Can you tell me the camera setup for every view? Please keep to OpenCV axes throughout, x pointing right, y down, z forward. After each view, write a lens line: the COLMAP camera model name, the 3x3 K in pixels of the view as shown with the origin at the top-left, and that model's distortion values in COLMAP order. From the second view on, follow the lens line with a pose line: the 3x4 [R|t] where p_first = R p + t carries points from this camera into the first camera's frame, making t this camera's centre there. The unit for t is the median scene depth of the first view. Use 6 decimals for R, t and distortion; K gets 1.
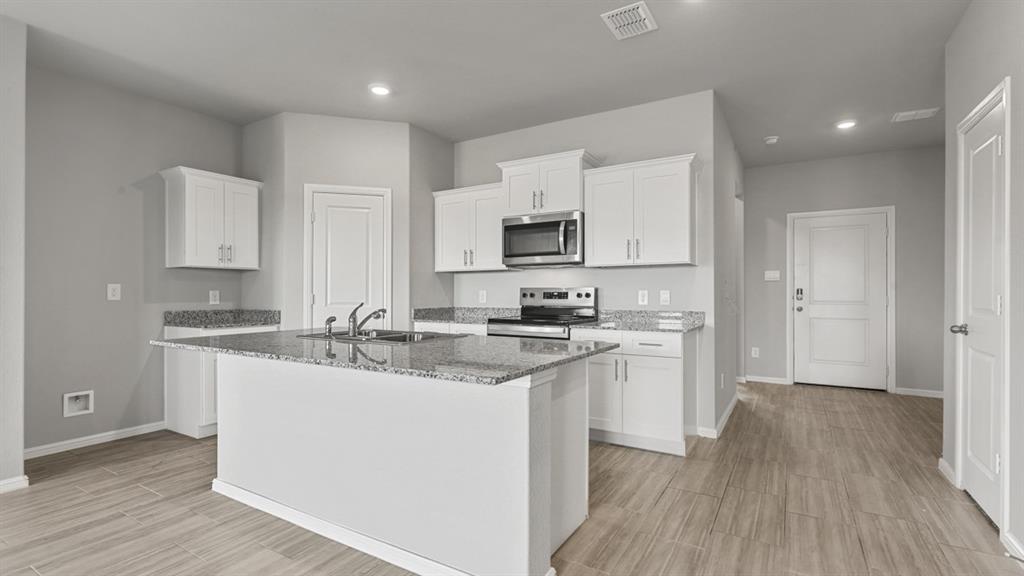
lens RADIAL K [[467.3, 0, 512.0], [0, 467.3, 293.8], [0, 0, 1]] dist [0.000164, 0.000145]
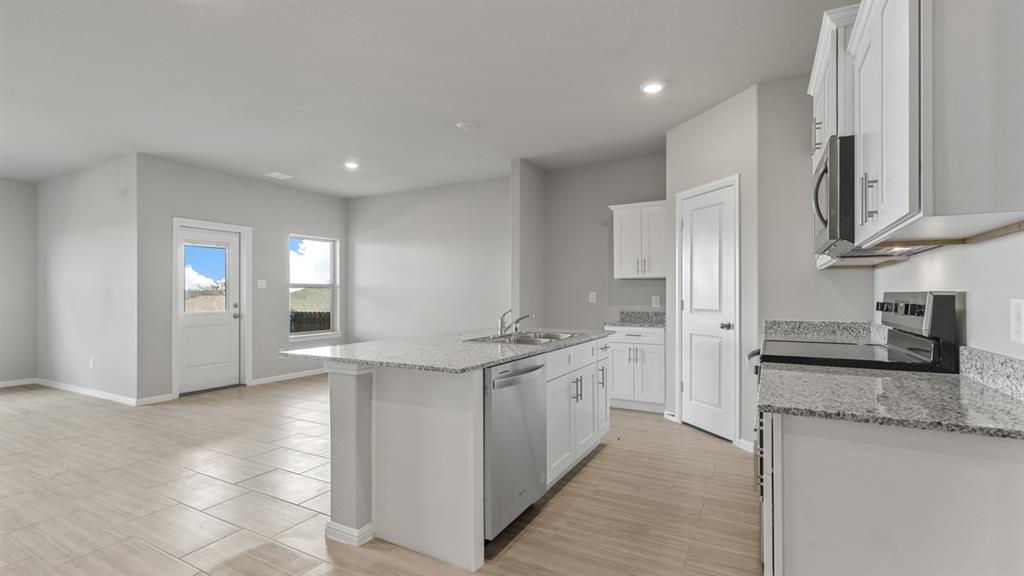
lens RADIAL K [[467.3, 0, 512.0], [0, 467.3, 293.8], [0, 0, 1]] dist [0.000164, 0.000145]
pose [[0.035826, -0.000334, -0.999358, 0.594290], [0.003817, 0.999993, -0.000198, -0.014505], [0.999351, -0.003808, 0.035827, 0.613626]]
